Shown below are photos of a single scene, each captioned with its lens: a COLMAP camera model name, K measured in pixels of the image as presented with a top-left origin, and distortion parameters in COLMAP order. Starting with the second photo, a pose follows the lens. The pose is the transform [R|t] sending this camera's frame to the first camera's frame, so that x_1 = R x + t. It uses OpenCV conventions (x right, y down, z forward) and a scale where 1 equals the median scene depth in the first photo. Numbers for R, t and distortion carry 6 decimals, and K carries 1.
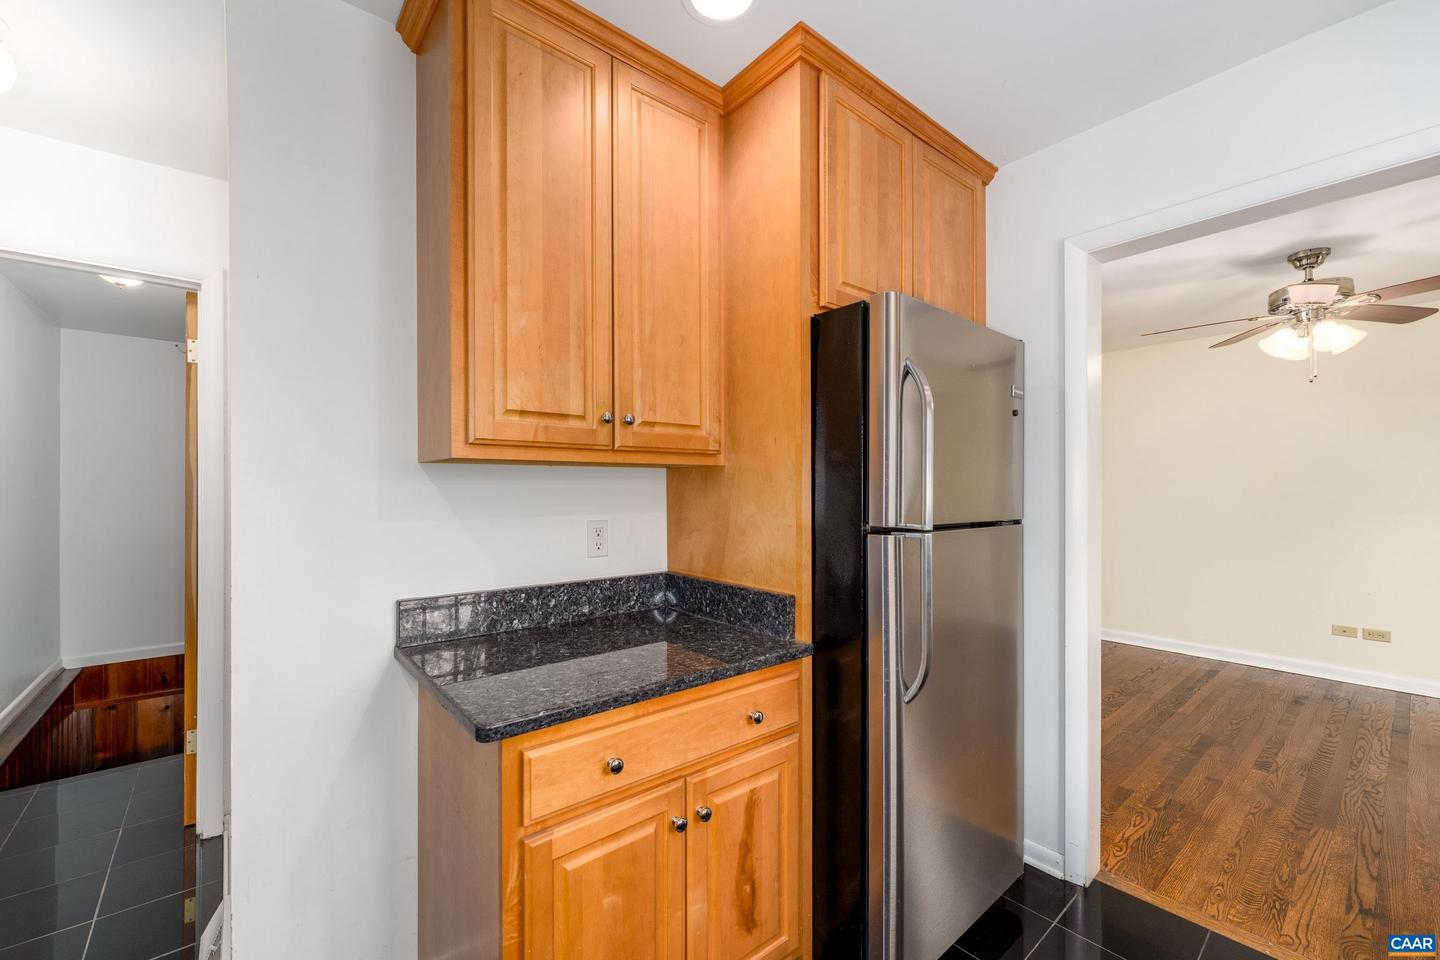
lens RADIAL K [[583.2, 0, 715.5], [0, 583.2, 488.7], [0, 0, 1]] dist [0.001169, 0.000104]
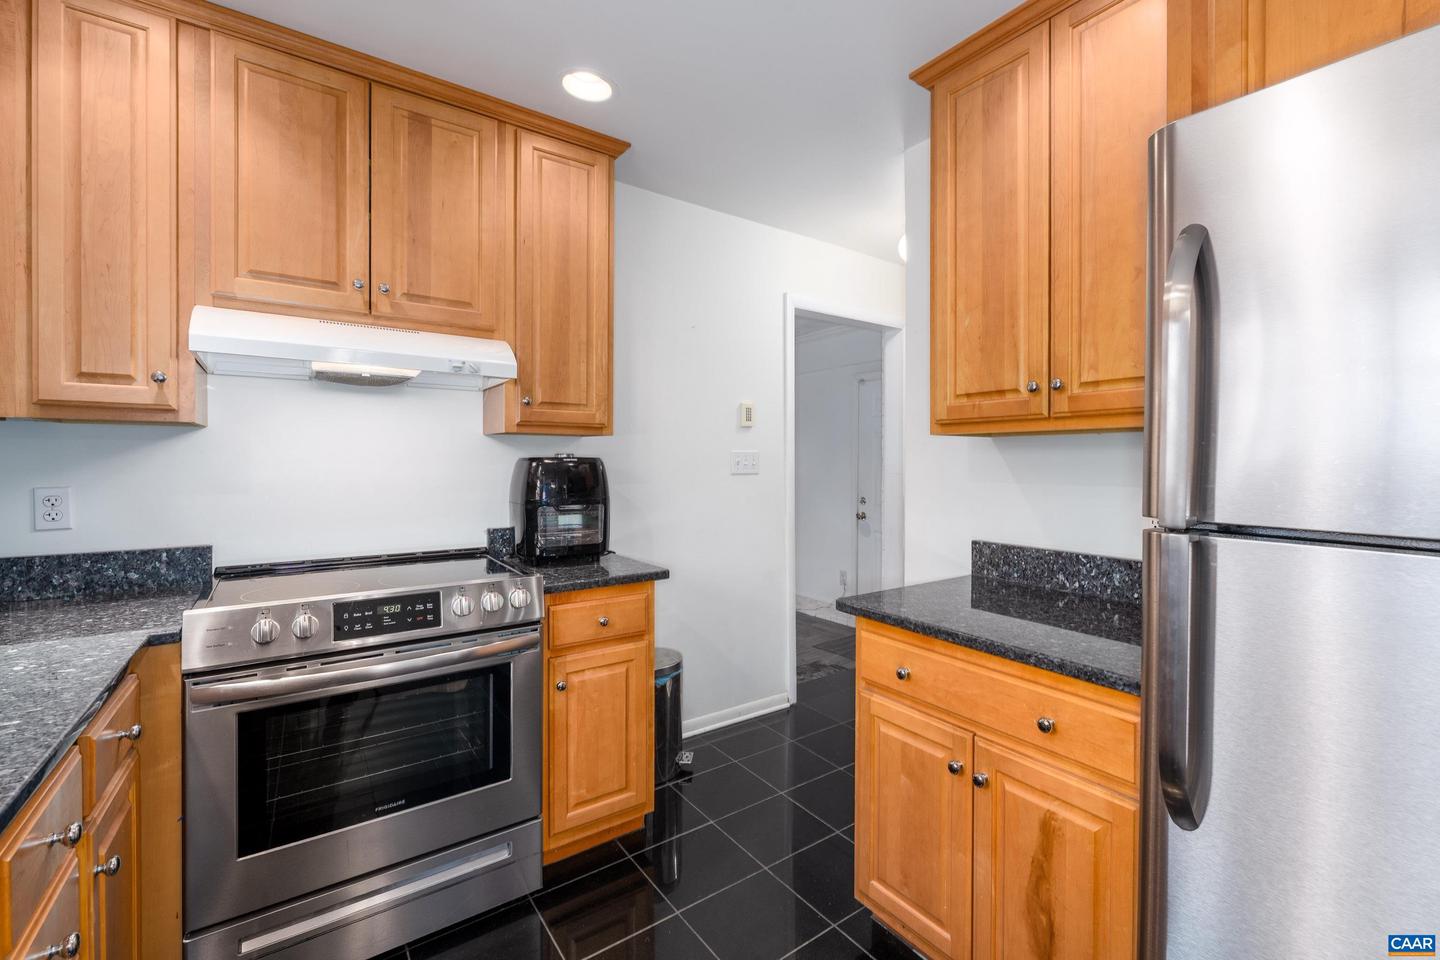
lens RADIAL K [[597.2, 0, 718.9], [0, 597.2, 459.9], [0, 0, 1]] dist [-0.000316, -0.000082]
pose [[-0.091242, 0.002626, -0.995825, 1.154305], [-0.003077, 0.999991, 0.002919, 0.004022], [0.995824, 0.003331, -0.091233, 0.710048]]
